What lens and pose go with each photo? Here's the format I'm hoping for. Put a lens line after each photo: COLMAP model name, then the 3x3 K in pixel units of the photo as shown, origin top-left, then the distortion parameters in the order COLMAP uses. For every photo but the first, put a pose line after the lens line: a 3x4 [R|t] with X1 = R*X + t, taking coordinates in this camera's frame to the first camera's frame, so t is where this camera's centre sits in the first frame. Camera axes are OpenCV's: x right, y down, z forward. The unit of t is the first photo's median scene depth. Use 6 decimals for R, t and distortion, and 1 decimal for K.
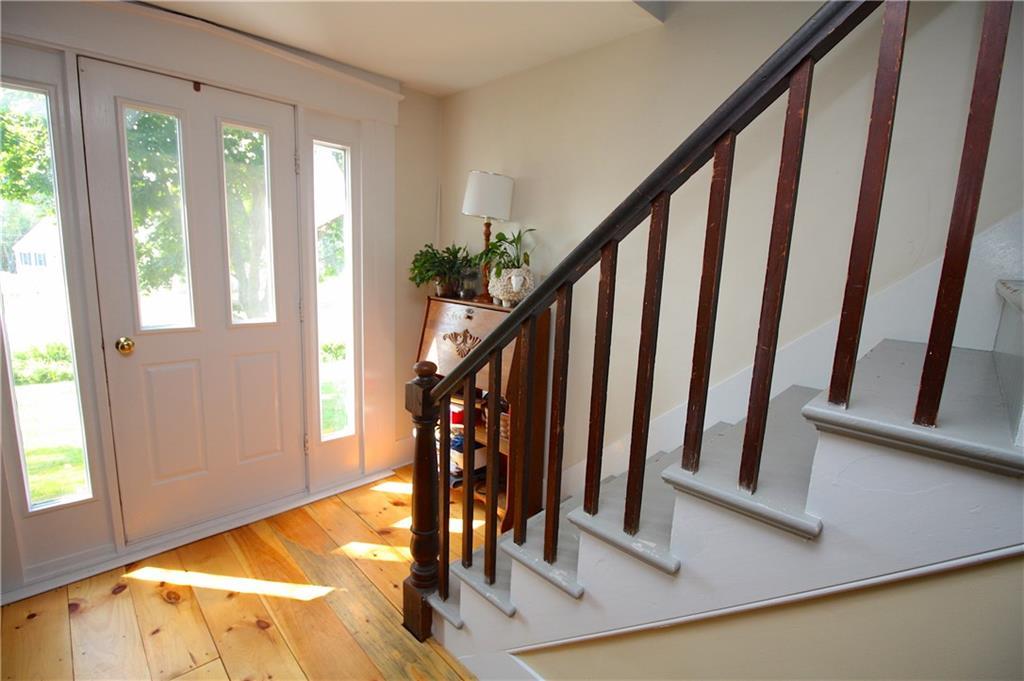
lens RADIAL K [[477.1, 0, 511.2], [0, 477.1, 336.4], [0, 0, 1]] dist [-0.014894, -0.004724]
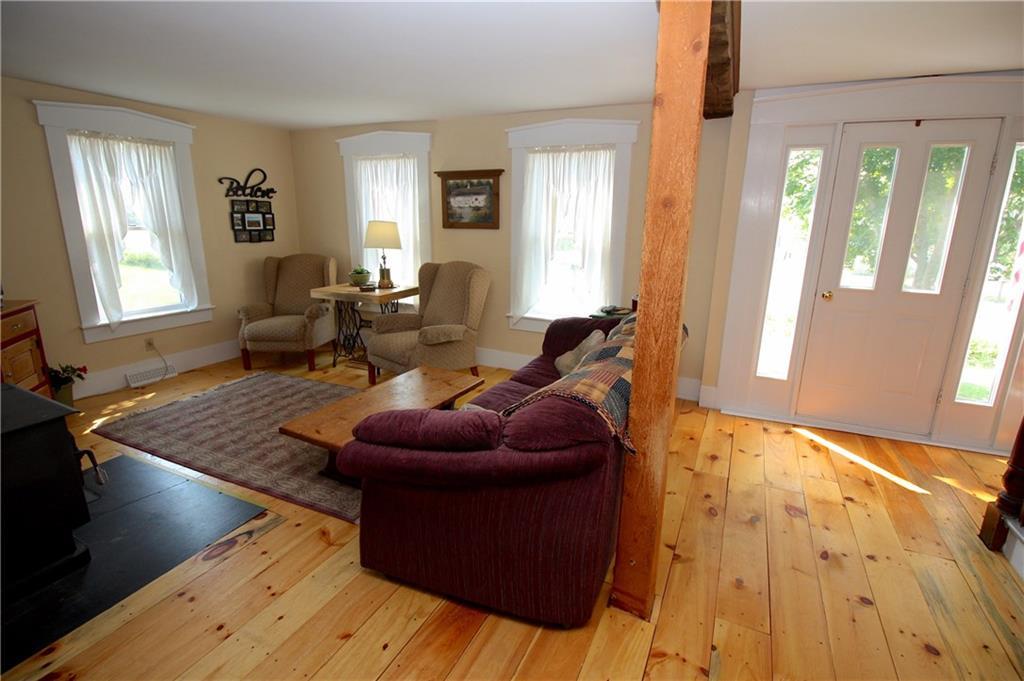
lens RADIAL K [[477.1, 0, 514.3], [0, 477.1, 337.9], [0, 0, 1]] dist [-0.014894, -0.004724]
pose [[0.341113, 0.196529, -0.919249, 0.351118], [-0.158121, 0.975963, 0.149979, 0.088346], [0.926628, 0.094193, 0.363989, -0.593372]]
